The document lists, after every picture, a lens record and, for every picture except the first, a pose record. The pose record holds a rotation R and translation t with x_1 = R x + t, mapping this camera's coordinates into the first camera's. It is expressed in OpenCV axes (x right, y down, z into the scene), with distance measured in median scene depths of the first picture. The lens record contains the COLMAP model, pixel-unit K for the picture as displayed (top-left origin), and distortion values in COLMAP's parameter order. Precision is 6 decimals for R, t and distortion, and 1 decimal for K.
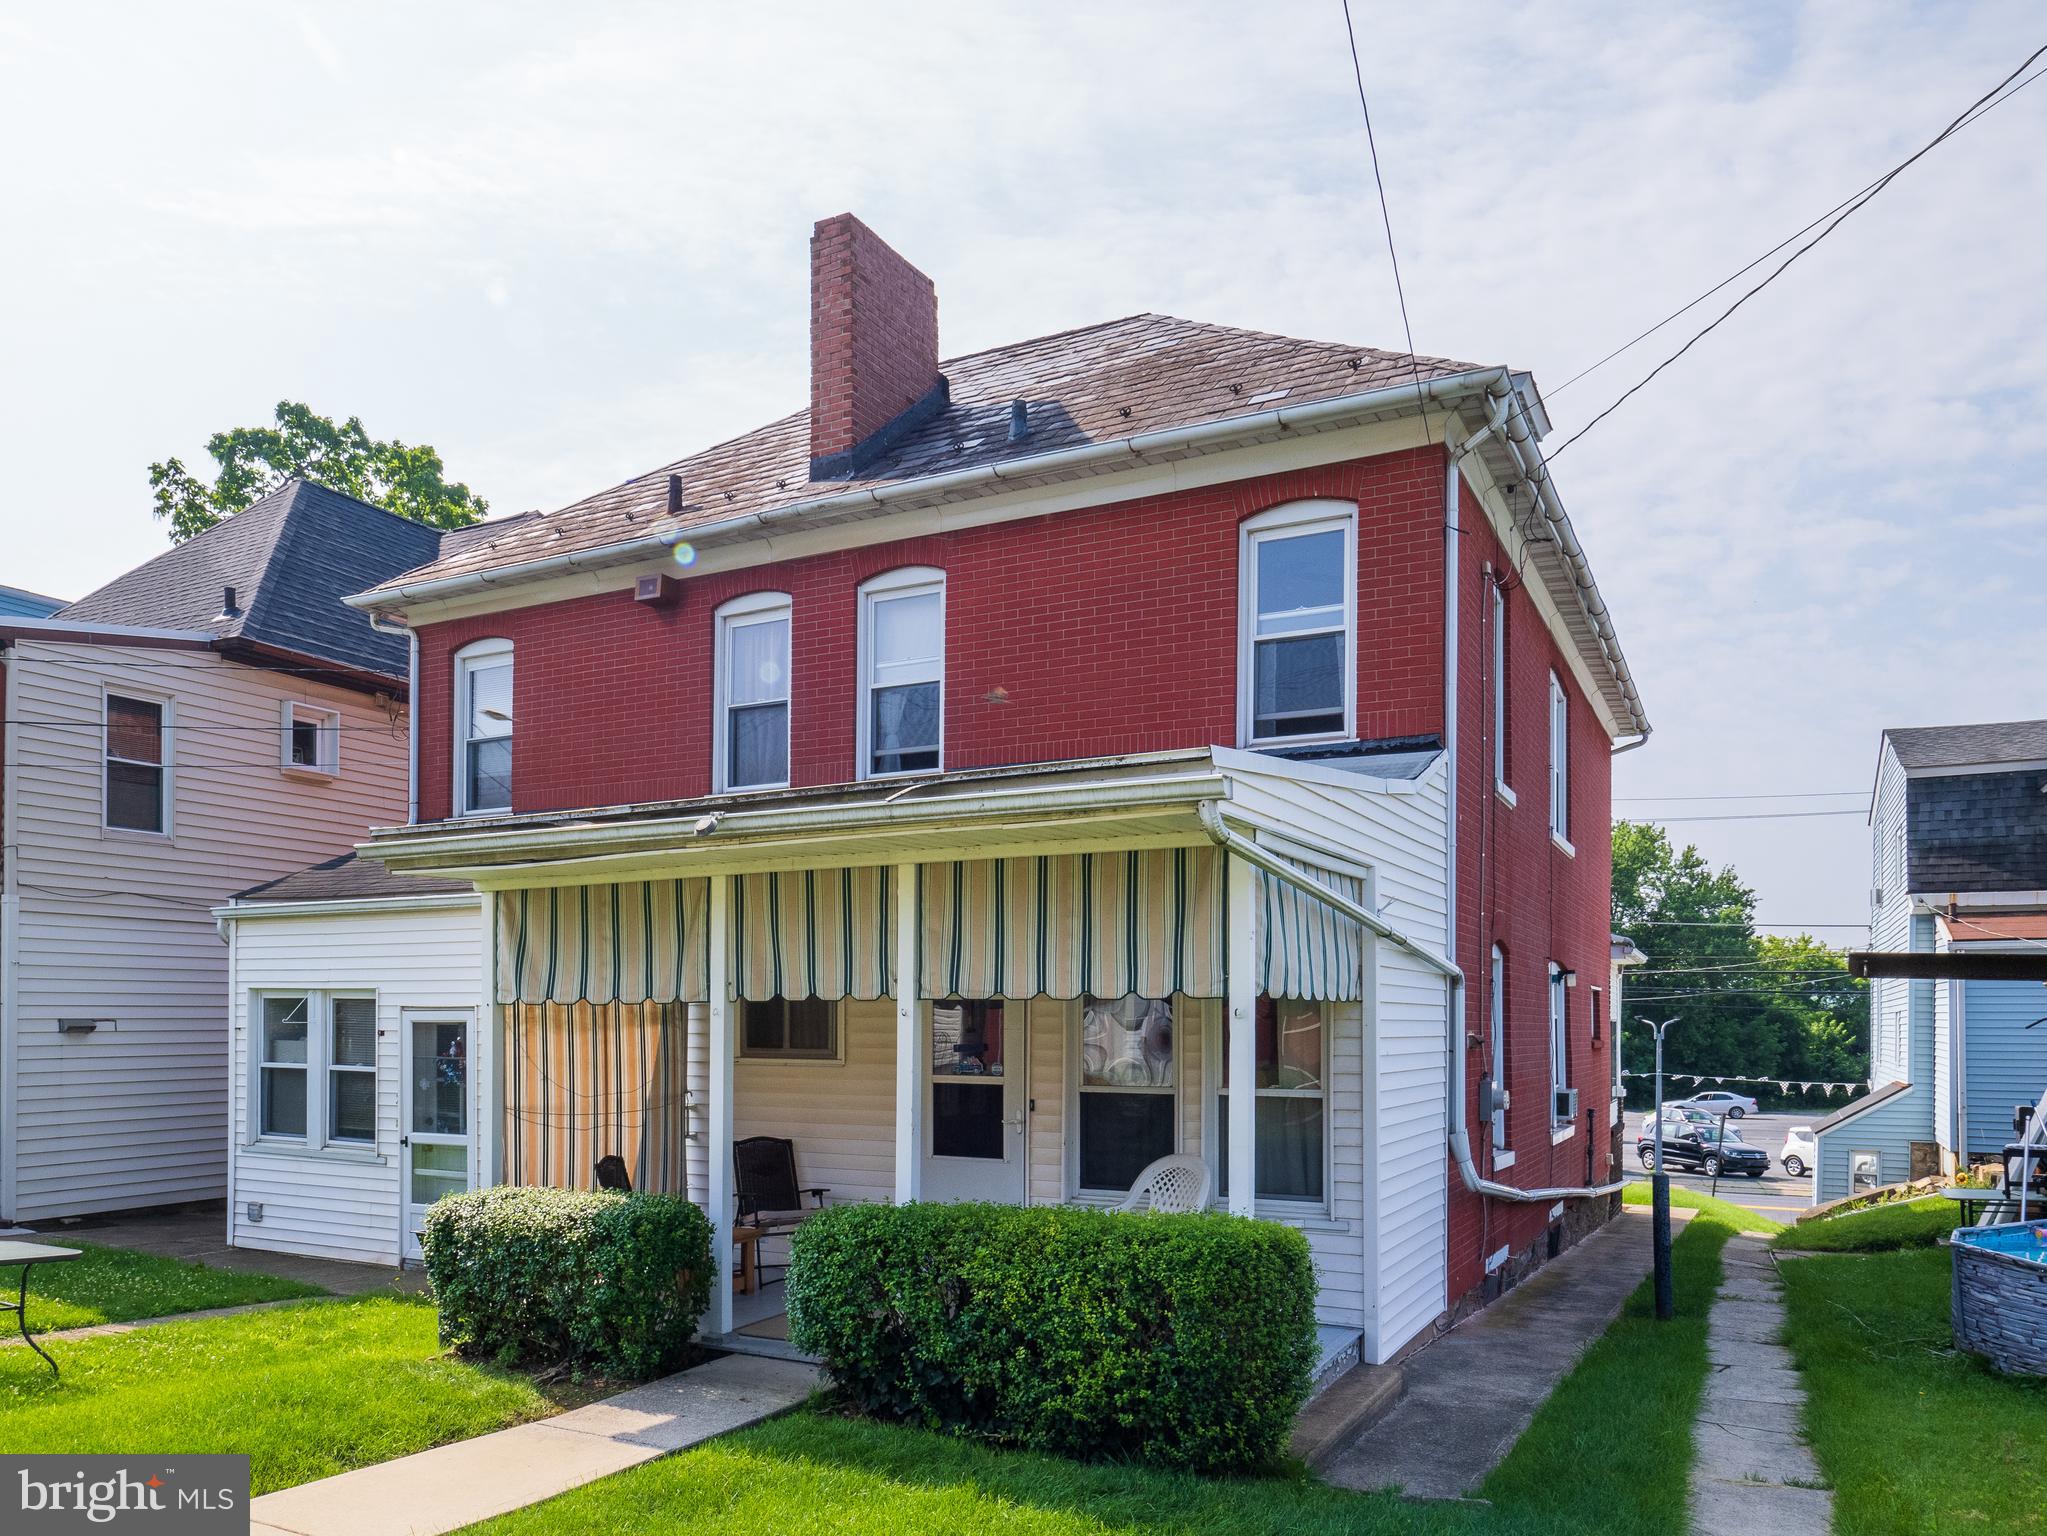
lens RADIAL K [[1335.8, 0, 1024.3], [0, 1335.8, 954.0], [0, 0, 1]] dist [0.008822, -0.001911]
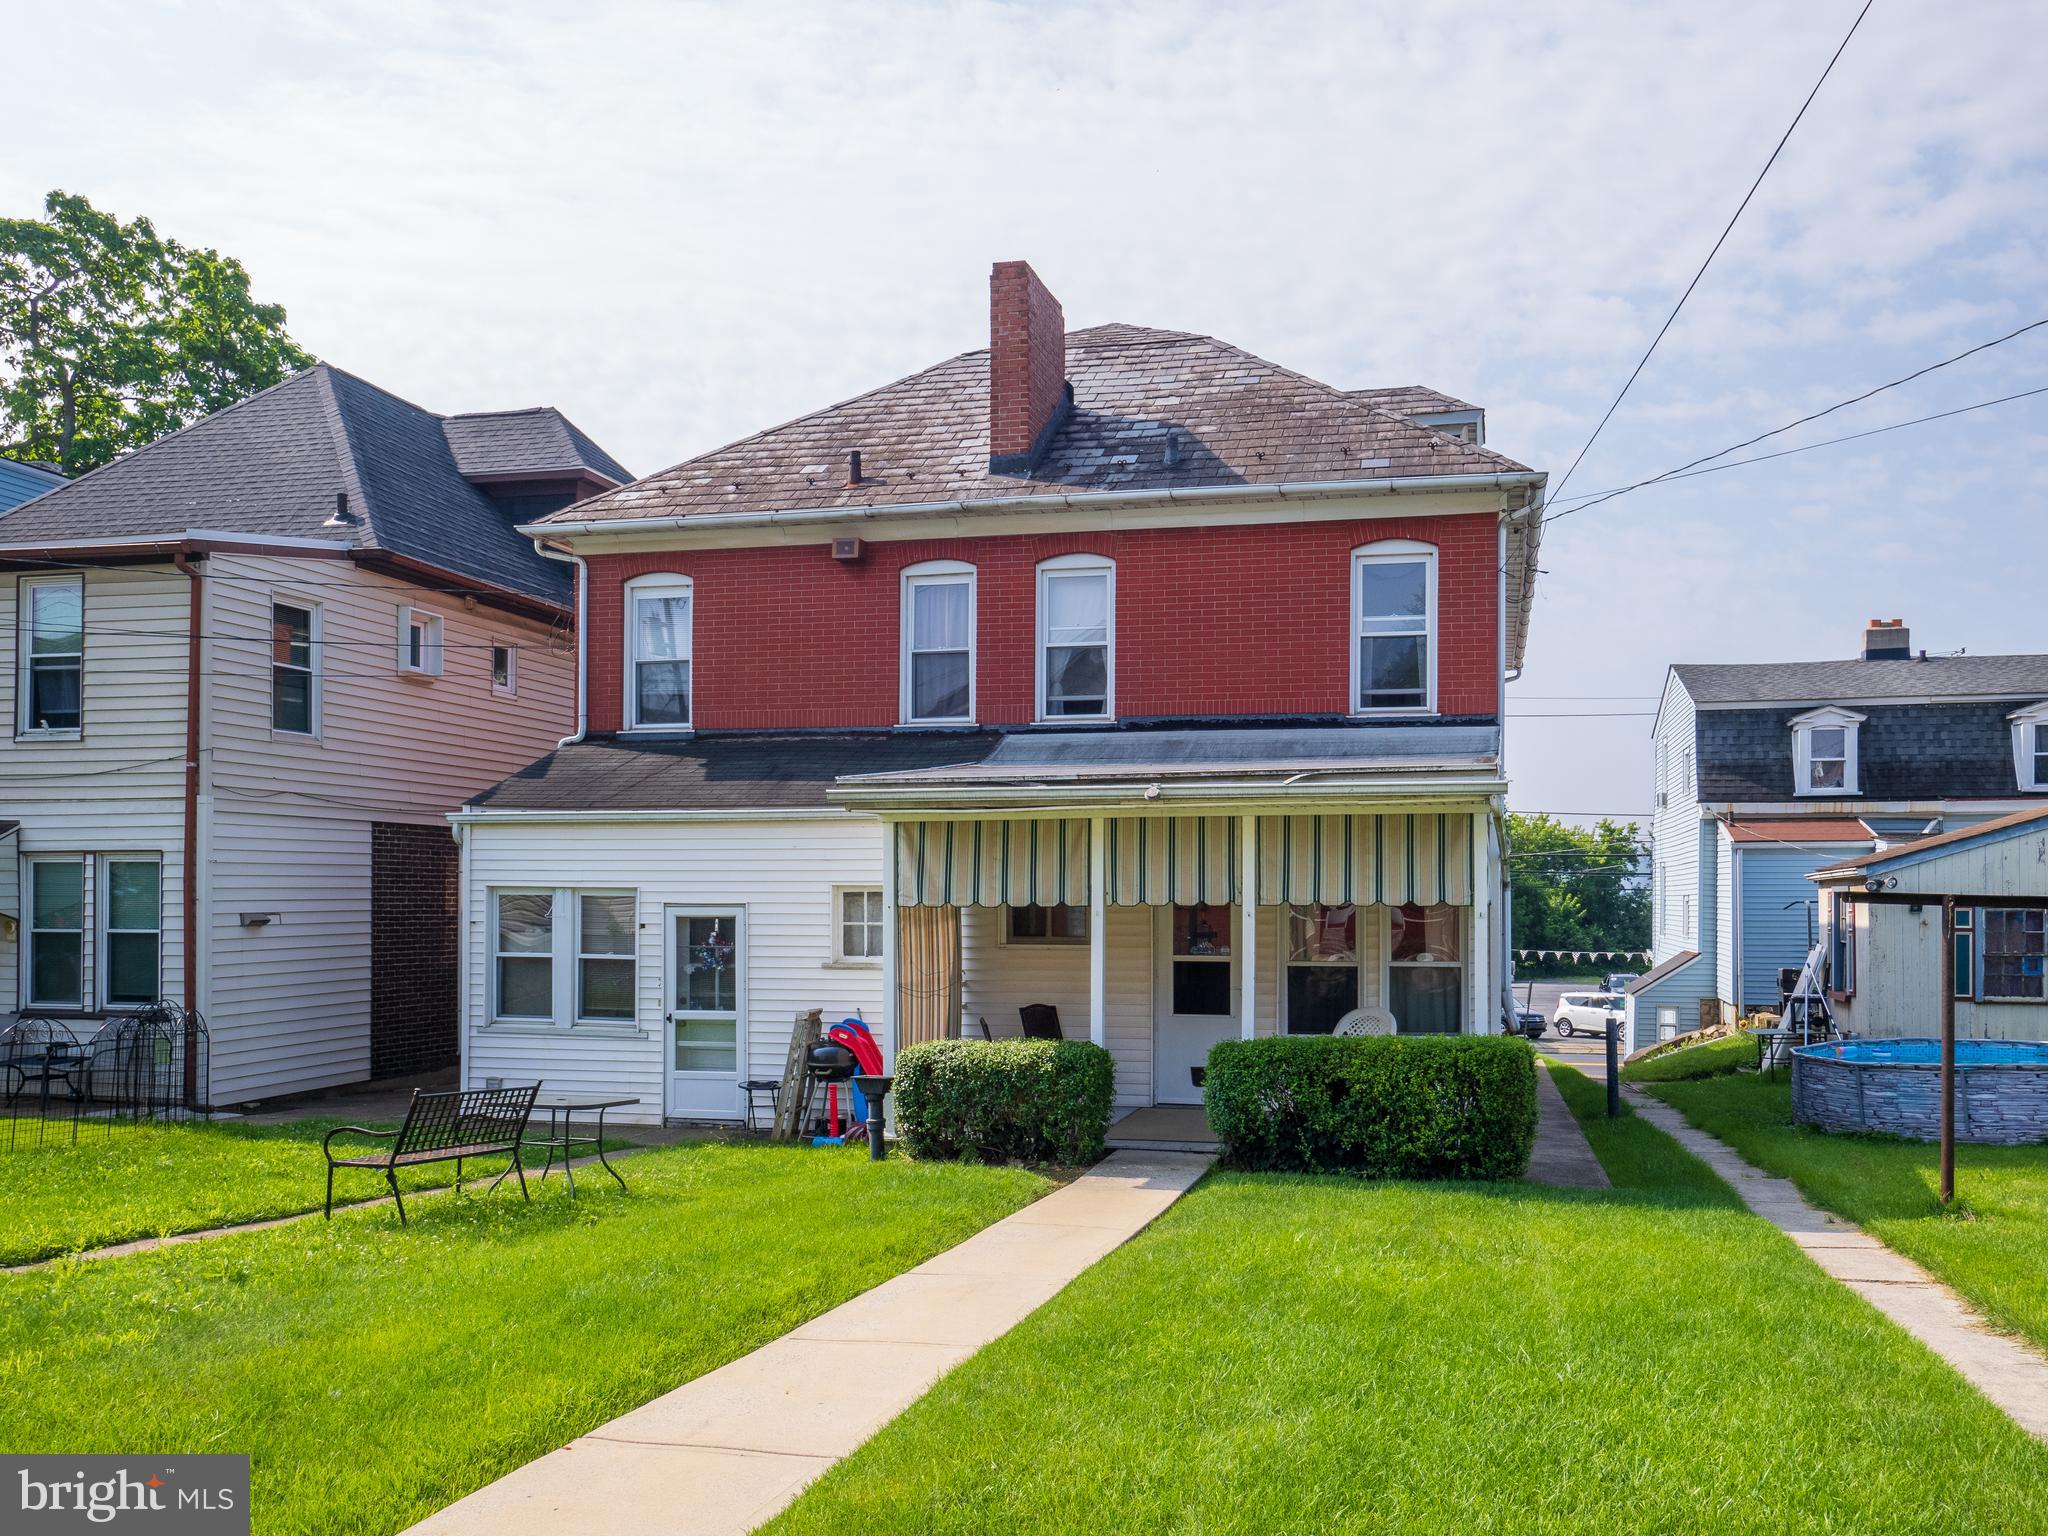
lens RADIAL K [[1672.0, 0, 1023.4], [0, 1672.0, 773.6], [0, 0, 1]] dist [0.001591, 0.009313]
pose [[0.960742, 0.016945, 0.276924, -0.550402], [-0.012309, 0.999754, -0.018470, -0.049320], [-0.277168, 0.014336, 0.960714, -0.480768]]
